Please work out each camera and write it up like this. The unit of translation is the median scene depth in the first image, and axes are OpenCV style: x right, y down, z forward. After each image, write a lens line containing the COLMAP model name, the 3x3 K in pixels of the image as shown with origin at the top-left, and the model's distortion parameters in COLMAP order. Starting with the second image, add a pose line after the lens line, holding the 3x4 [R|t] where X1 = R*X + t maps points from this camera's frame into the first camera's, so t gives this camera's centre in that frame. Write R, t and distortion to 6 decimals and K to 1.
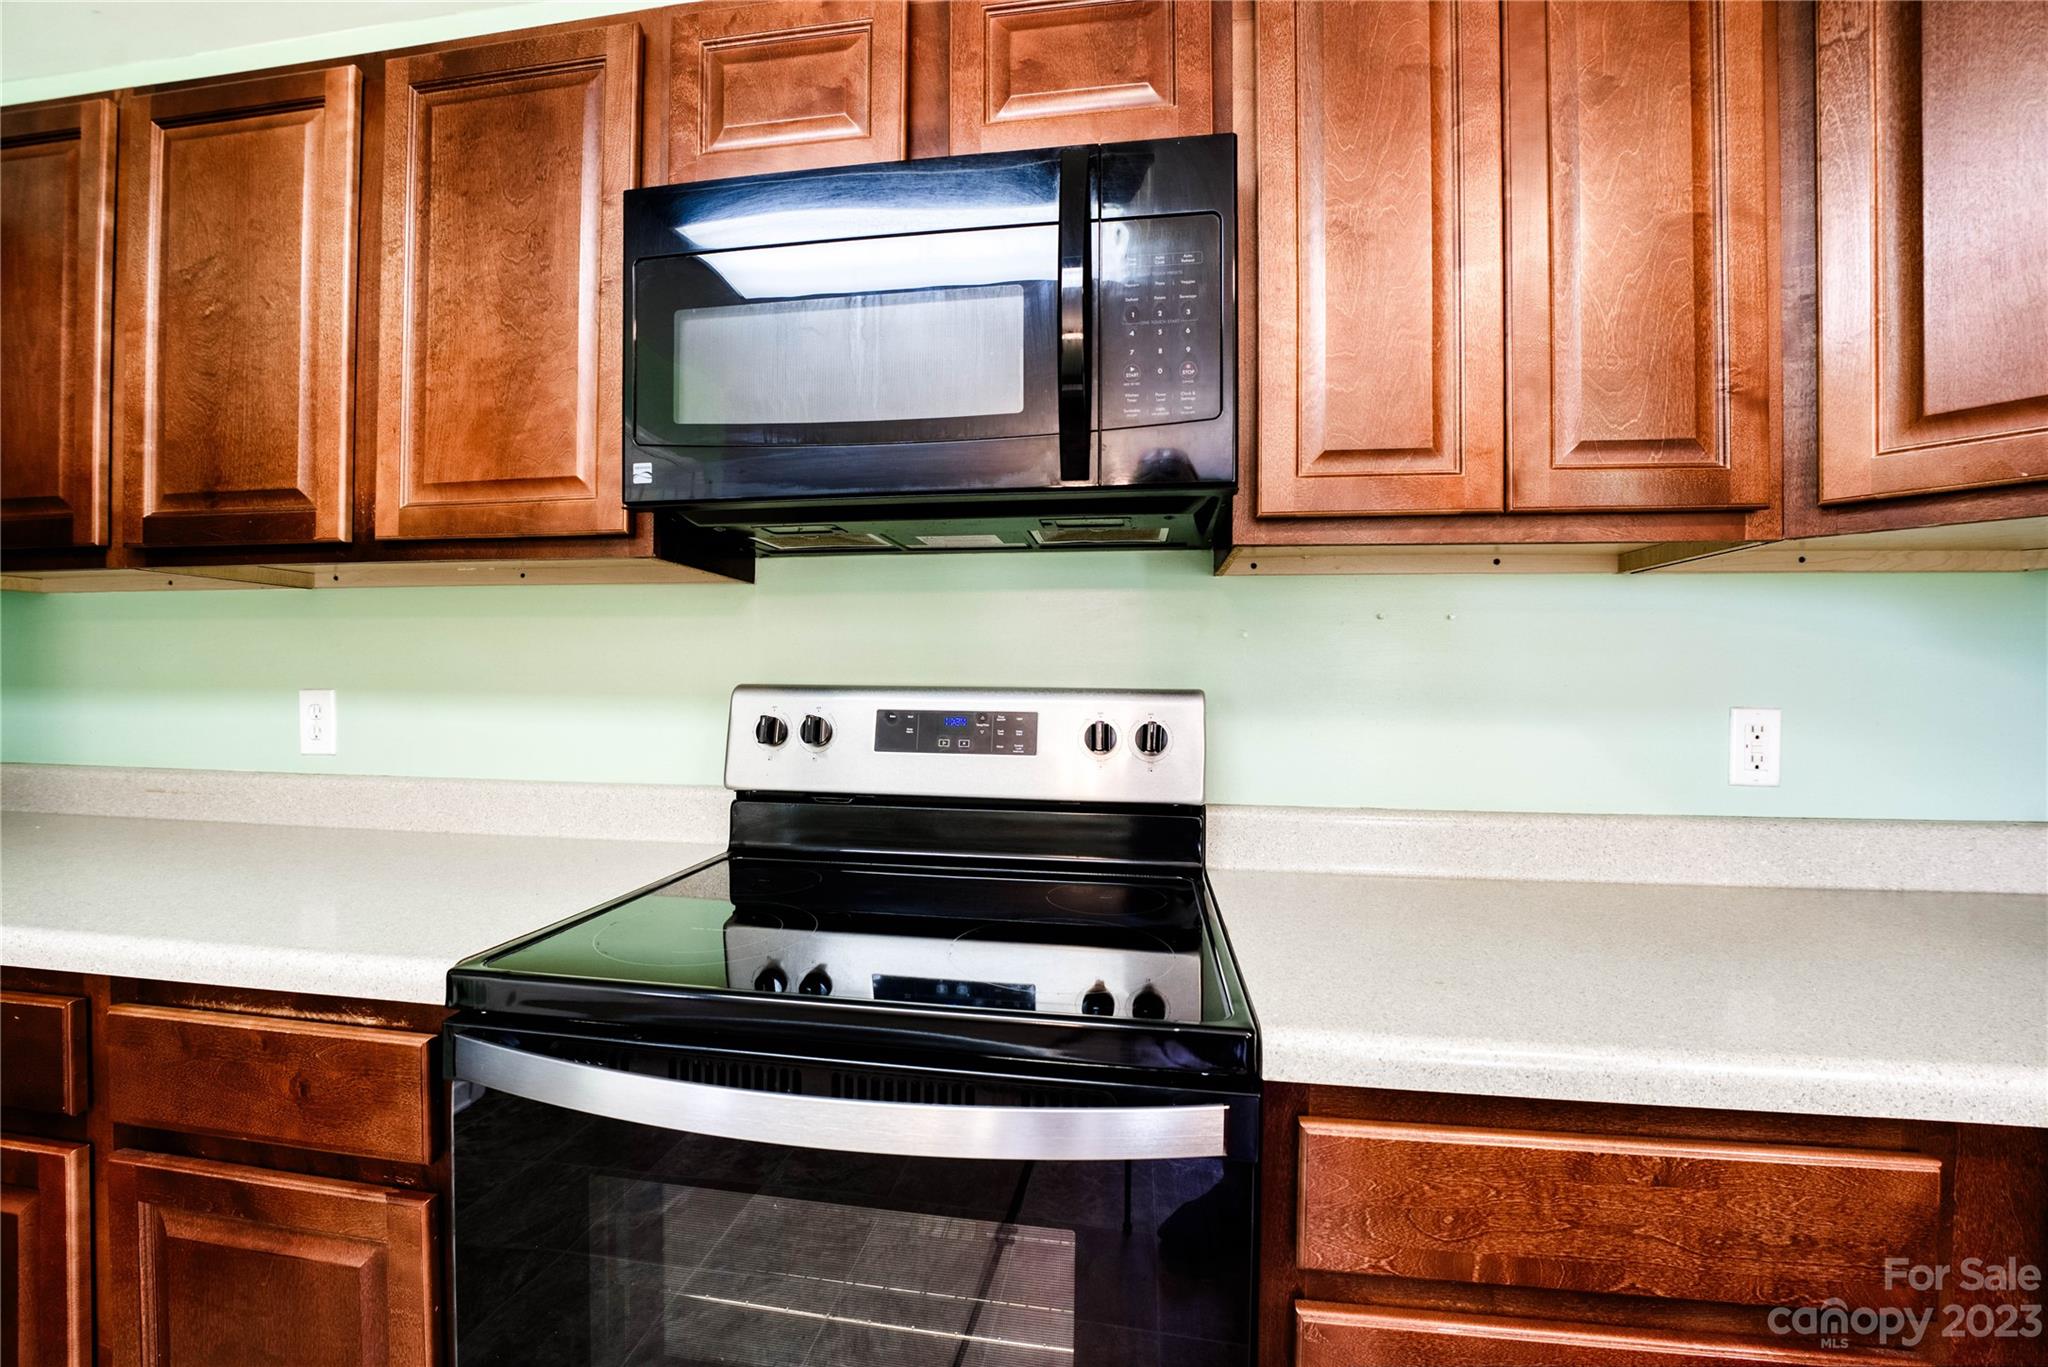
lens RADIAL K [[823.0, 0, 1012.3], [0, 823.0, 684.4], [0, 0, 1]] dist [-0.024716, 0.000267]
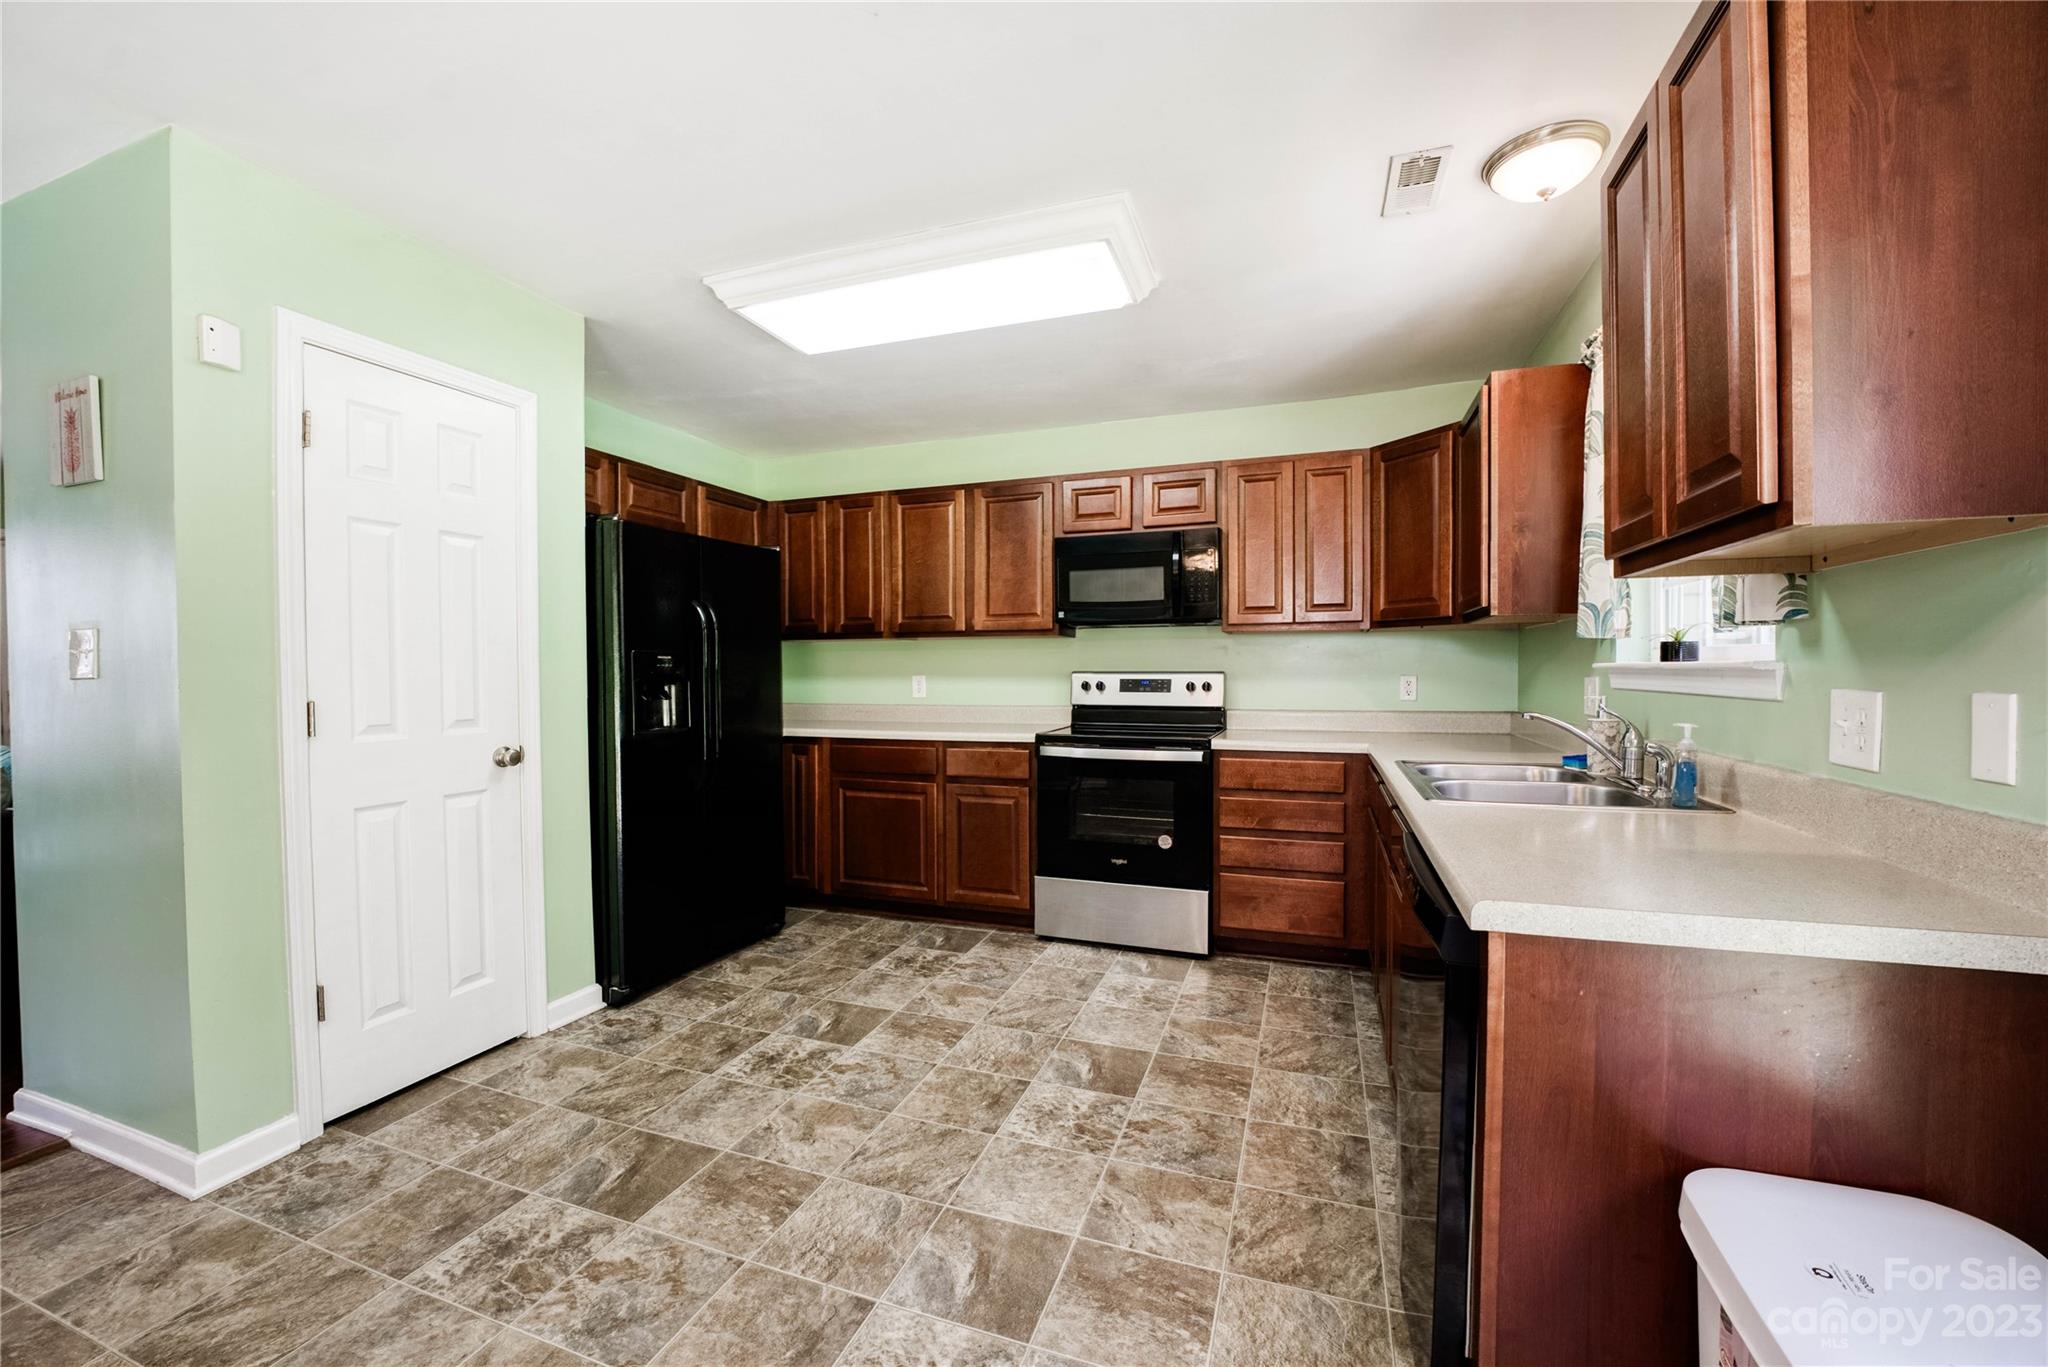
lens RADIAL K [[823.0, 0, 1012.3], [0, 823.0, 684.4], [0, 0, 1]] dist [-0.024716, 0.000267]
pose [[0.978658, -0.007052, -0.205376, 0.084151], [0.009498, 0.999895, 0.010928, 0.013892], [0.205277, -0.012646, 0.978622, -2.334307]]
